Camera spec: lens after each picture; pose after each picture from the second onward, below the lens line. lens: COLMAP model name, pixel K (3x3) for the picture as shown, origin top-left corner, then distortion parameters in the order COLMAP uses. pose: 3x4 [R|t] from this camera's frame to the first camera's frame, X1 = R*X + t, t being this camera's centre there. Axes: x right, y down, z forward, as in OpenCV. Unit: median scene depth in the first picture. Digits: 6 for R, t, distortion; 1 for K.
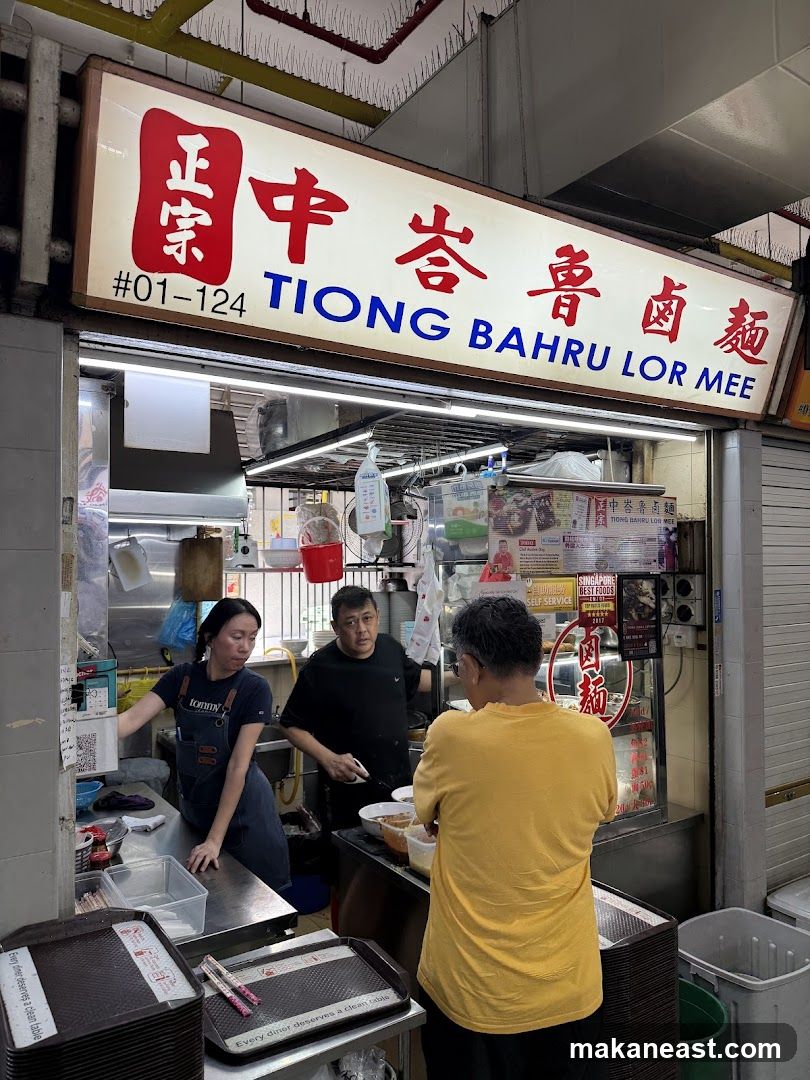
lens RADIAL K [[751.9, 0, 405.0], [0, 751.9, 540.0], [0, 0, 1]] dist [0.180810, -0.403419]
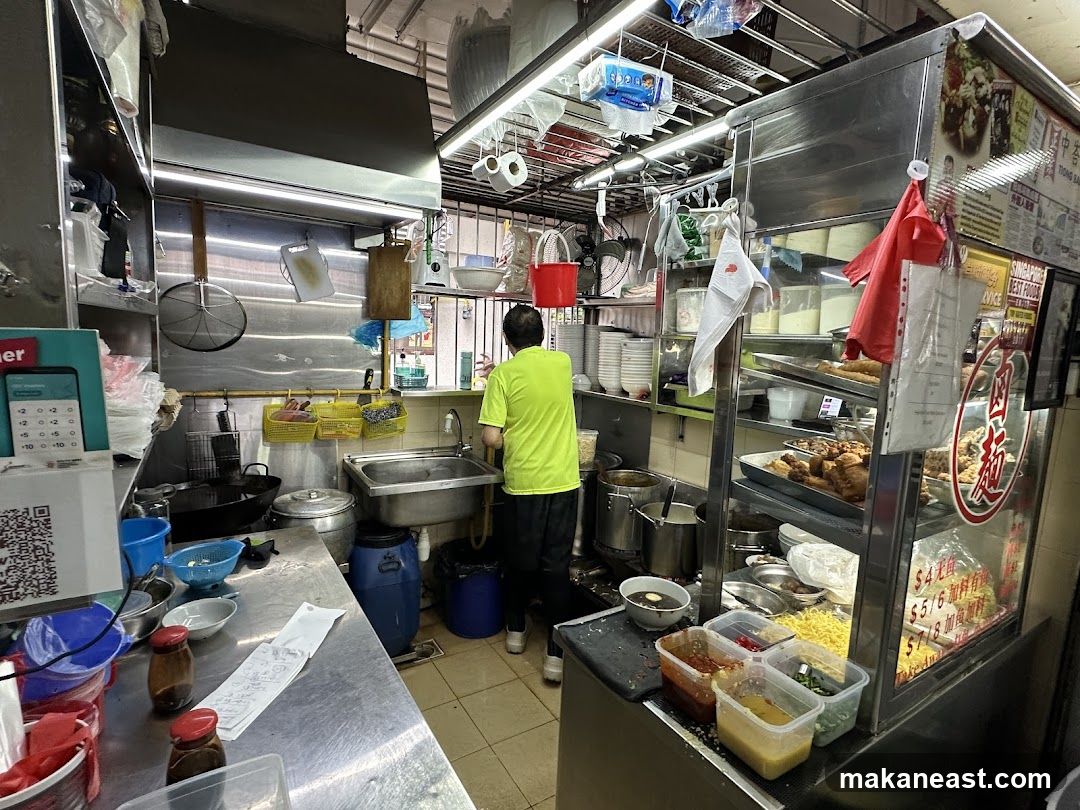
lens RADIAL K [[535.7, 0, 540.0], [0, 535.7, 405.0], [0, 0, 1]] dist [-0.003328, -0.000717]
pose [[0.998415, 0.053608, -0.017148, -0.143323], [-0.050066, 0.985097, 0.164552, 0.134455], [0.025714, -0.163433, 0.986219, 0.716476]]
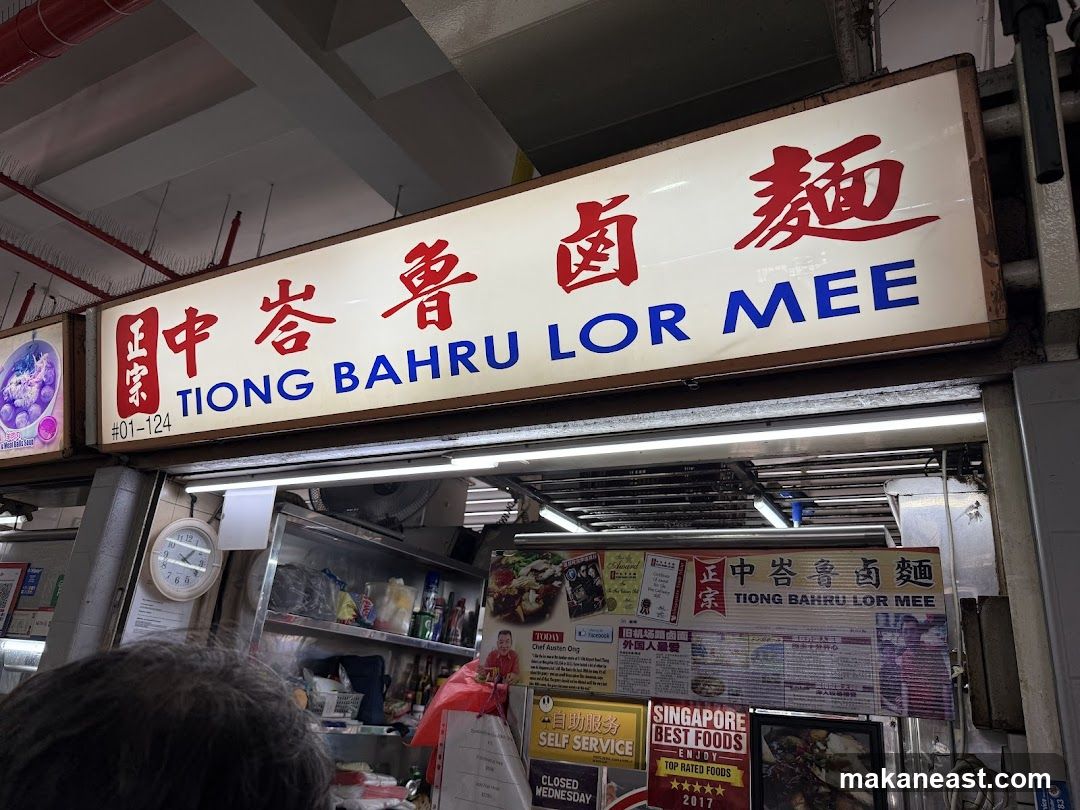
lens RADIAL K [[751.9, 0, 540.0], [0, 751.9, 405.0], [0, 0, 1]] dist [0.180810, -0.403419]
pose [[0.460686, -0.281771, -0.841649, 0.905700], [-0.063504, 0.935375, -0.347909, 0.054151], [0.885289, 0.213724, 0.413020, 0.805304]]
